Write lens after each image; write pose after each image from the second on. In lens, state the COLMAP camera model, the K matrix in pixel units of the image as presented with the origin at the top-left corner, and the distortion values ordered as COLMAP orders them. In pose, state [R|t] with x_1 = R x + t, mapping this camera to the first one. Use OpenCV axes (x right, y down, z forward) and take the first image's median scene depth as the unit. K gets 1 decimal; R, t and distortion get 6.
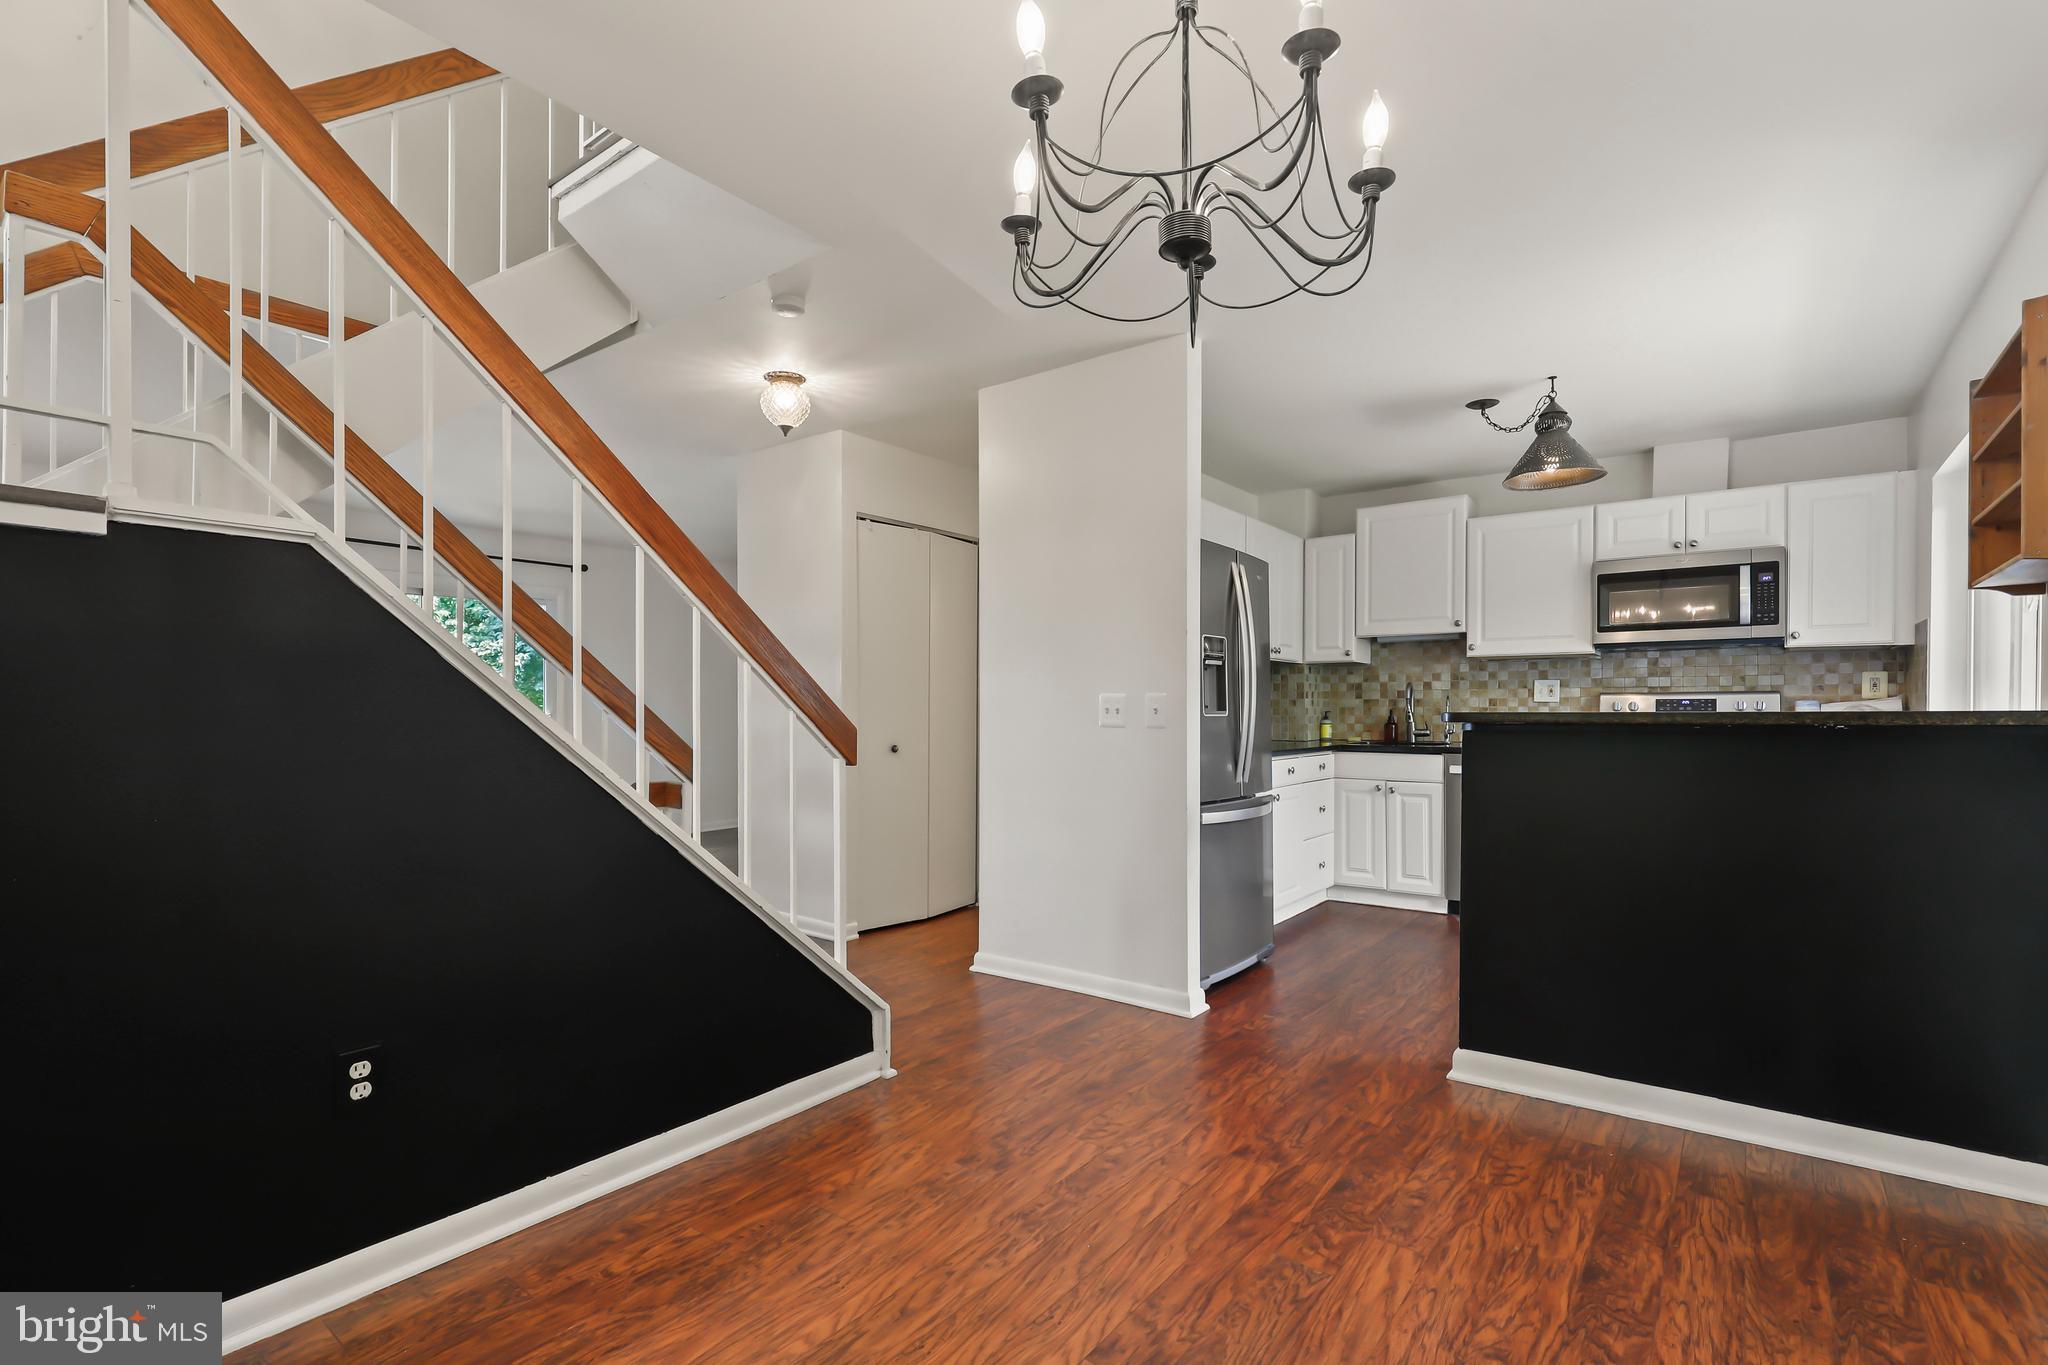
lens RADIAL K [[948.6, 0, 1019.8], [0, 948.6, 712.2], [0, 0, 1]] dist [0.003950, -0.000095]
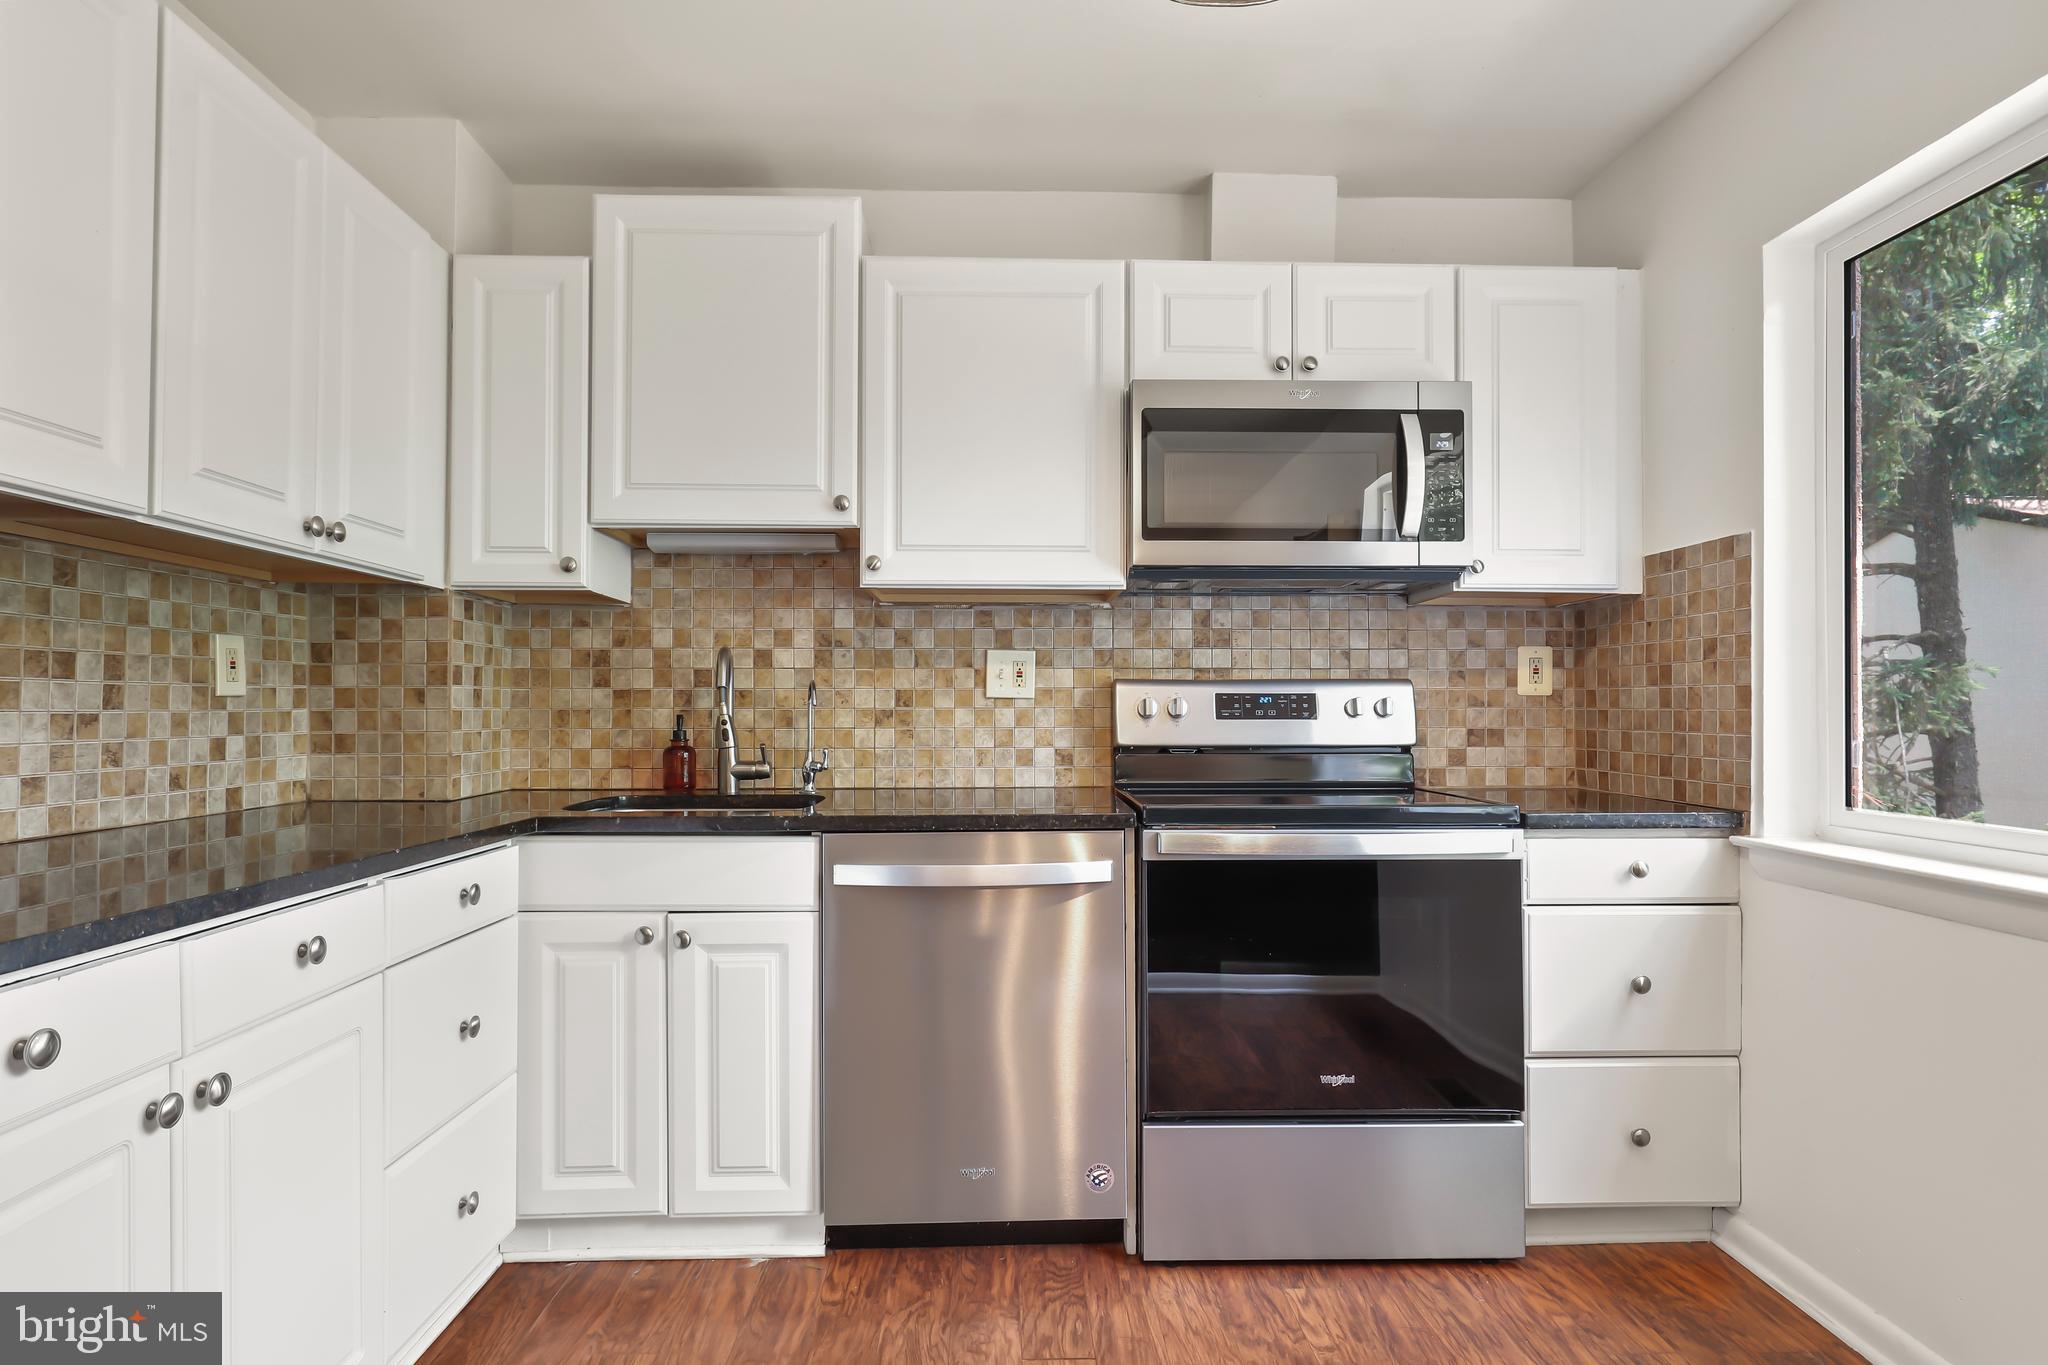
lens RADIAL K [[1077.2, 0, 1030.2], [0, 1077.2, 704.3], [0, 0, 1]] dist [0.001673, 0.000155]
pose [[0.770508, 0.003820, 0.637419, 0.229703], [0.000886, 0.999975, -0.007063, -0.004120], [-0.637430, 0.006006, 0.770485, 0.592695]]
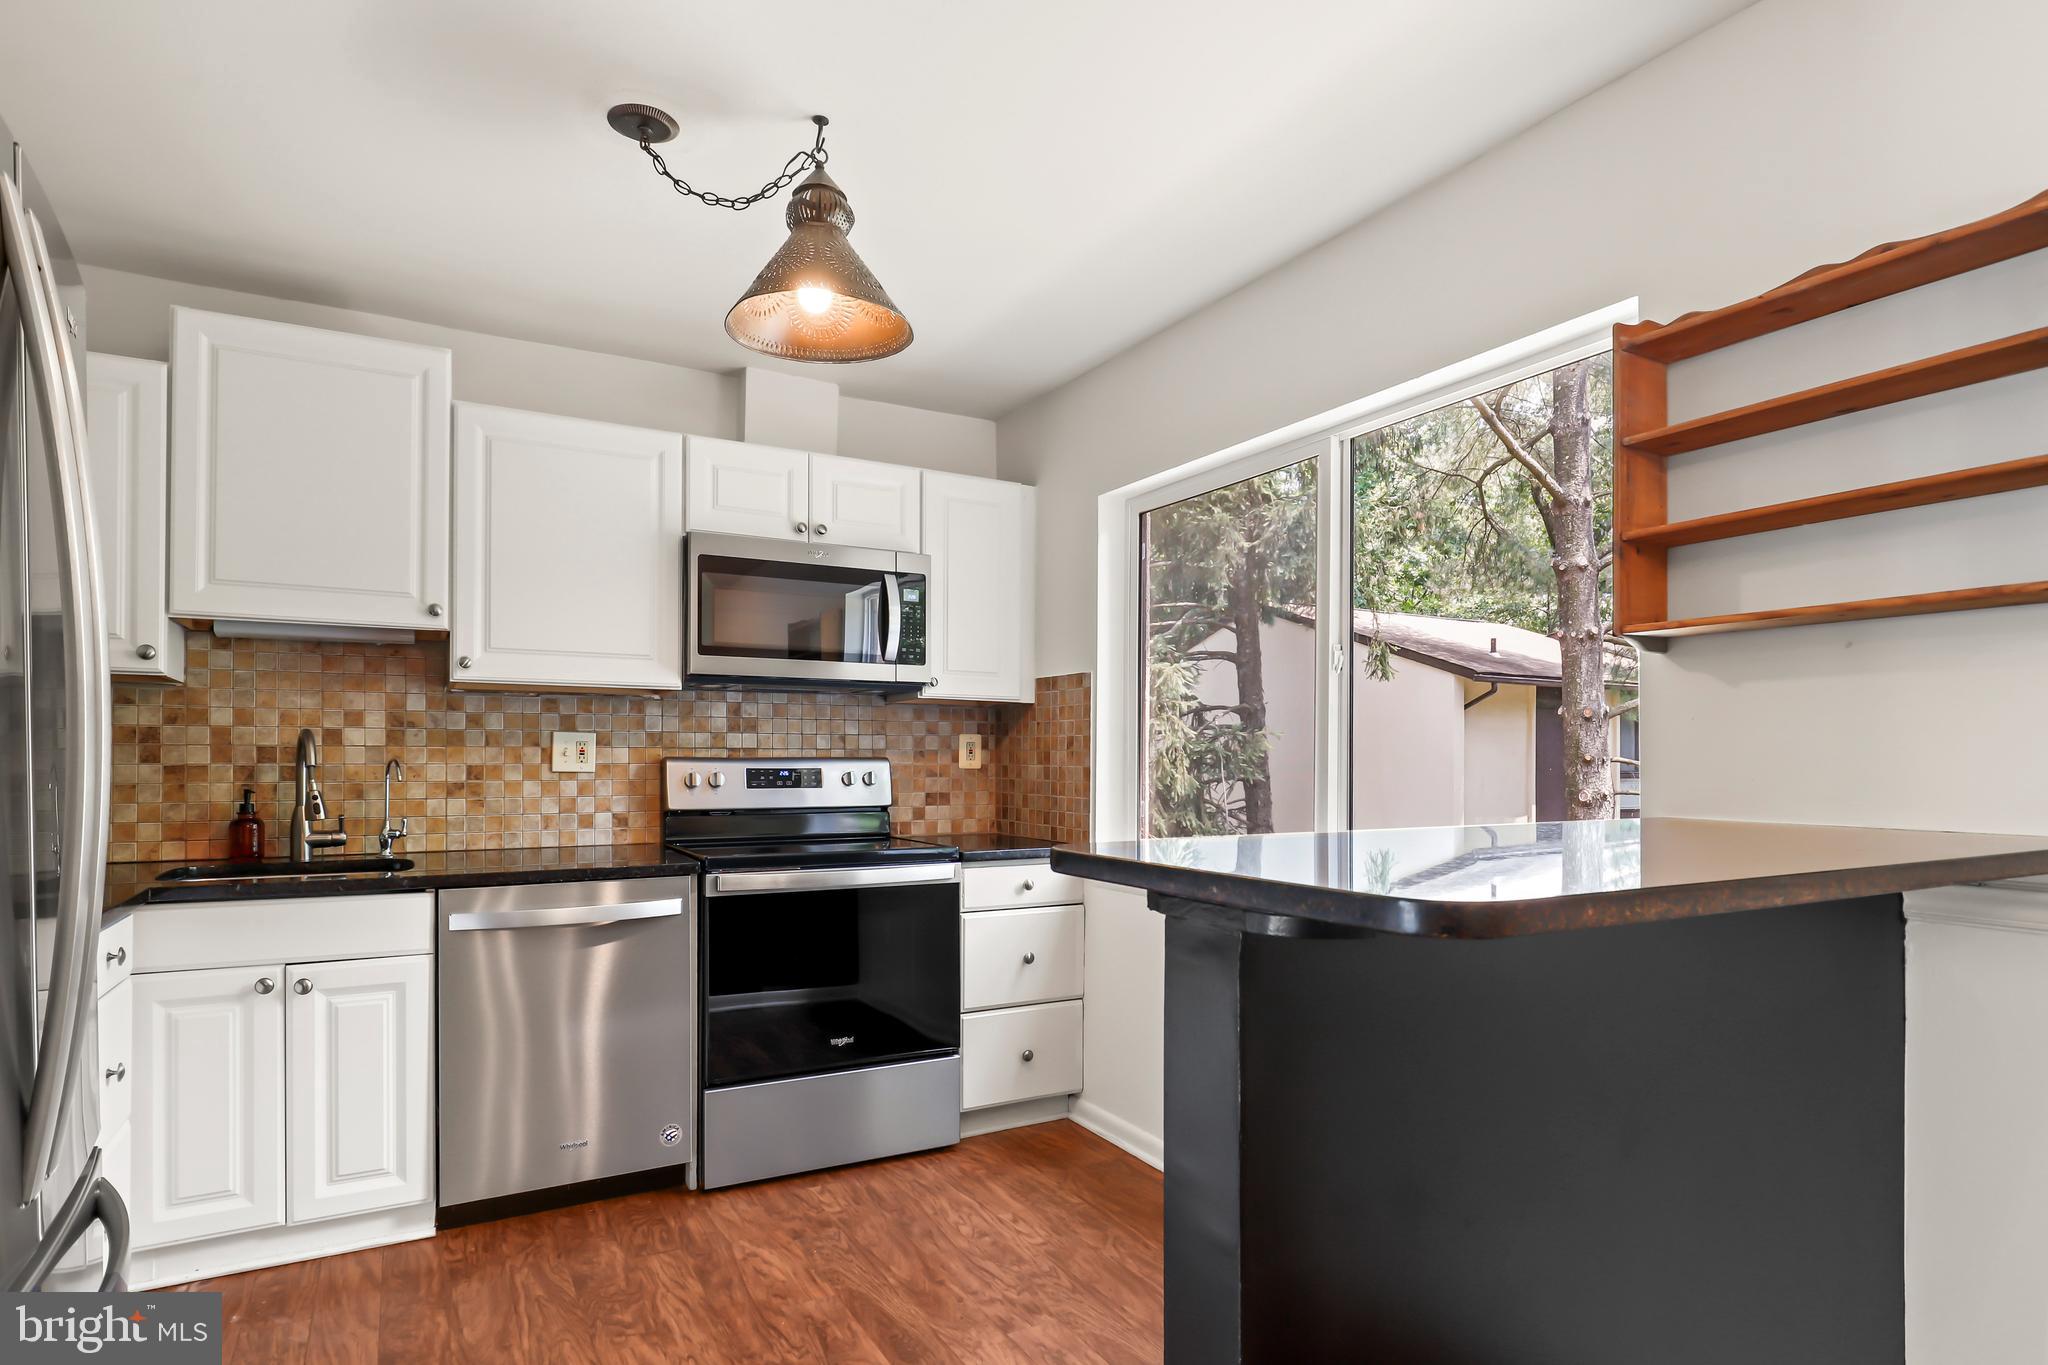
lens RADIAL K [[1107.6, 0, 1031.0], [0, 1107.6, 752.7], [0, 0, 1]] dist [-0.002030, -0.000480]
pose [[0.383438, 0.004355, 0.923556, 0.060314], [-0.002383, 0.999990, -0.003726, -0.020352], [-0.923564, -0.000772, 0.383444, 0.506681]]
